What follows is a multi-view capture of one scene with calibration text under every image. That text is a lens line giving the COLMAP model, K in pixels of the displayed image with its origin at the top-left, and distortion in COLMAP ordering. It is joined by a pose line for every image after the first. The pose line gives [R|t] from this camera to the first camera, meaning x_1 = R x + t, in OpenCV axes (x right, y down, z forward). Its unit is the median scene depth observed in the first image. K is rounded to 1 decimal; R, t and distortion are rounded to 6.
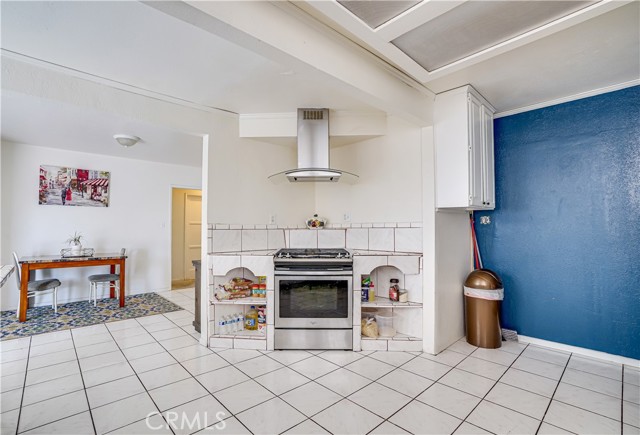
lens RADIAL K [[298.9, 0, 318.3], [0, 298.9, 210.5], [0, 0, 1]] dist [-0.039053, 0.000552]
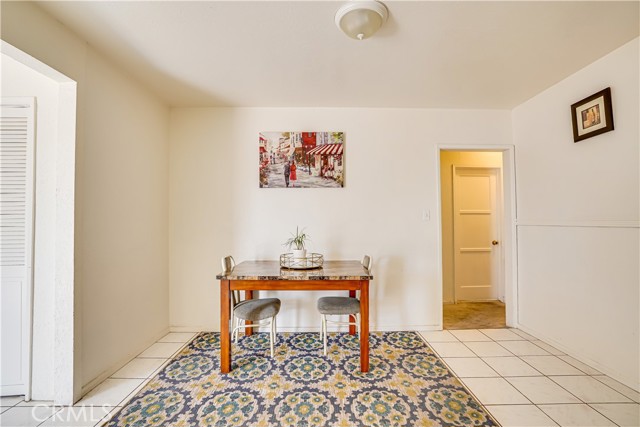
lens RADIAL K [[297.9, 0, 321.1], [0, 297.9, 213.2], [0, 0, 1]] dist [-0.072171, 0.030572]
pose [[0.731166, -0.012224, -0.682090, -0.340943], [0.035652, 0.999158, 0.020311, 0.029678], [0.681267, -0.039169, 0.730986, 0.532639]]
